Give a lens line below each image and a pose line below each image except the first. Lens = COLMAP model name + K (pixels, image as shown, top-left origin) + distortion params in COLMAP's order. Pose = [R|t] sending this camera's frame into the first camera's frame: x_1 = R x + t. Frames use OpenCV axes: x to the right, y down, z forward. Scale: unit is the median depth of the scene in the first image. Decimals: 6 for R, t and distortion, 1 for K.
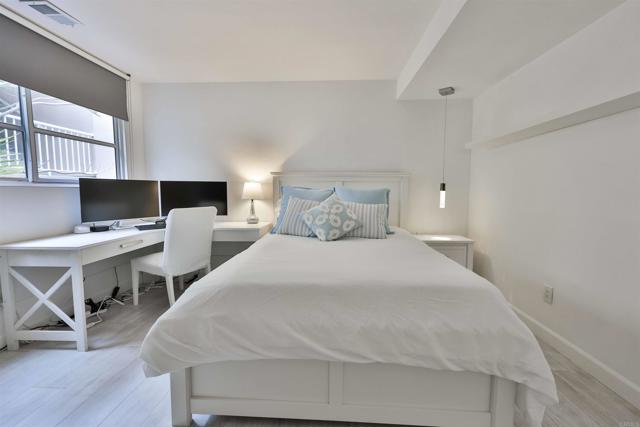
lens RADIAL K [[272.5, 0, 322.7], [0, 272.5, 212.2], [0, 0, 1]] dist [-0.003350, 0.000369]
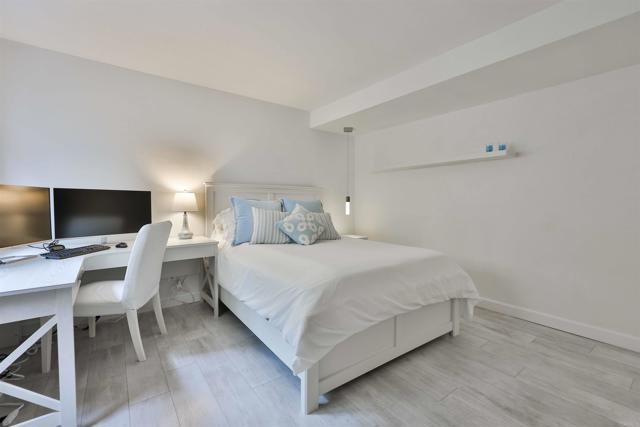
lens RADIAL K [[272.5, 0, 323.5], [0, 272.5, 213.2], [0, 0, 1]] dist [-0.003350, 0.000369]
pose [[0.779359, -0.026257, 0.626027, -0.625626], [0.049201, 0.998601, -0.019368, -0.004066], [-0.624643, 0.045896, 0.779561, 0.032053]]
